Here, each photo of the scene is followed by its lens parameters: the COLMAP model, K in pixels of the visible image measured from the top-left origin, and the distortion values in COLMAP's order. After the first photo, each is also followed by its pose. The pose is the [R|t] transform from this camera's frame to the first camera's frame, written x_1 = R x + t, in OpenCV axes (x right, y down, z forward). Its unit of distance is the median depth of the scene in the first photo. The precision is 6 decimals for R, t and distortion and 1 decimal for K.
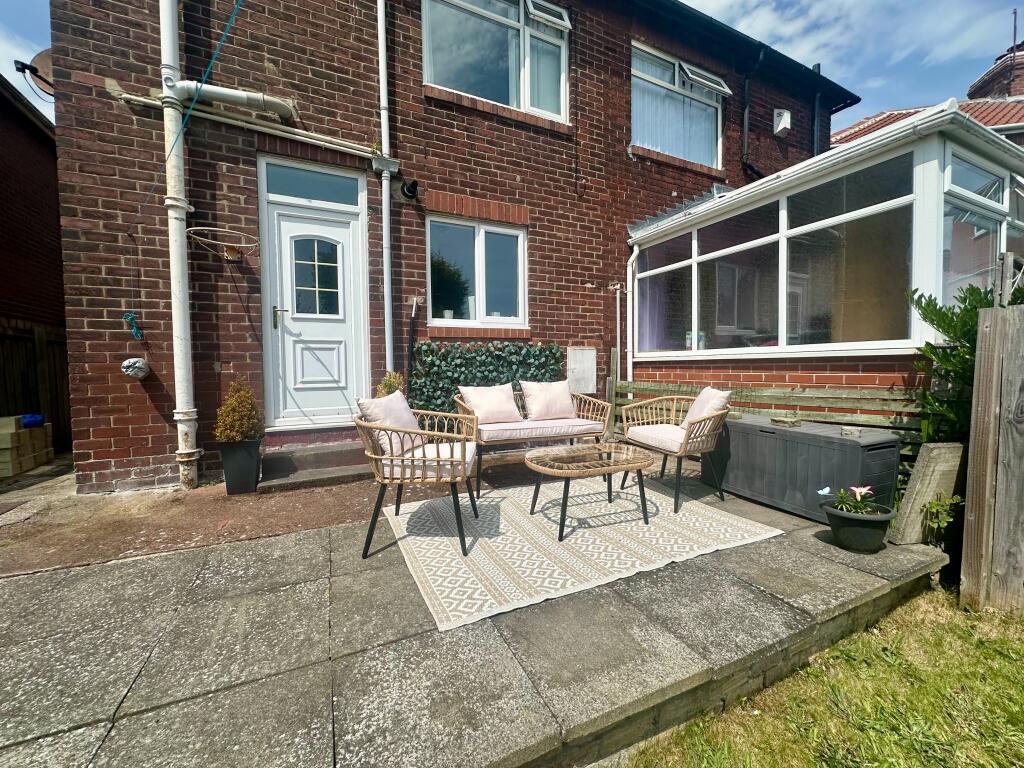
lens RADIAL K [[411.5, 0, 515.3], [0, 411.5, 380.3], [0, 0, 1]] dist [-0.002178, -0.000701]
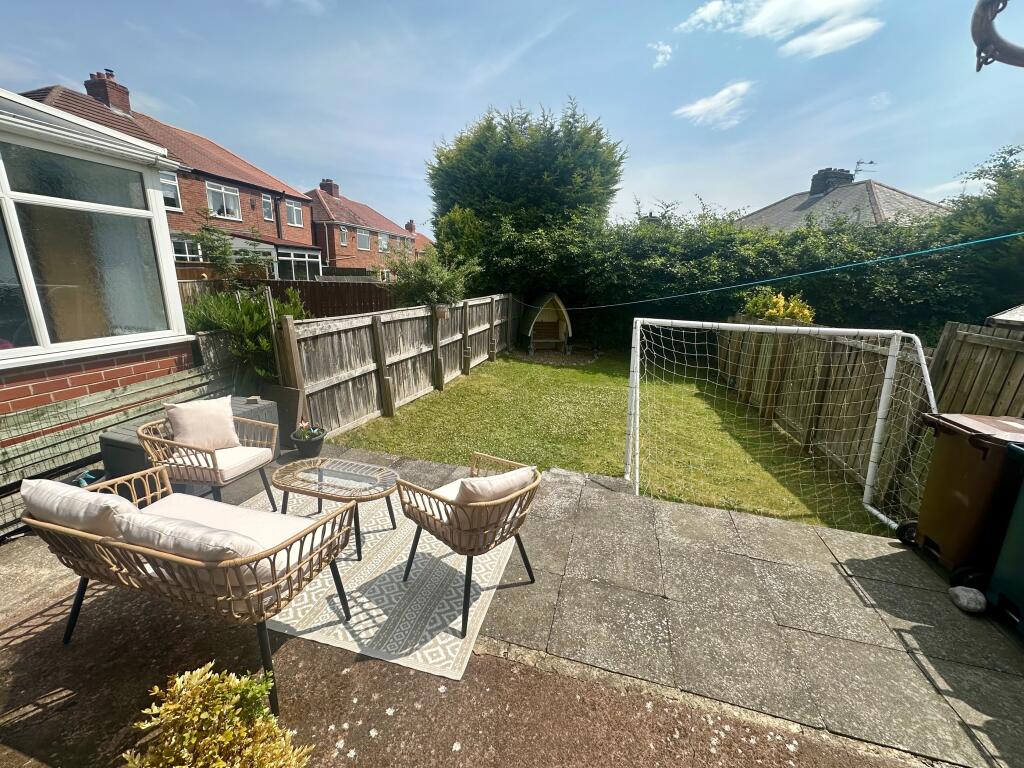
lens RADIAL K [[411.5, 0, 510.1], [0, 411.5, 386.3], [0, 0, 1]] dist [-0.002178, -0.000701]
pose [[-0.764414, -0.182206, 0.618444, -0.665970], [-0.003736, 0.960471, 0.278356, -0.286952], [-0.644715, 0.210469, -0.734878, 1.273732]]
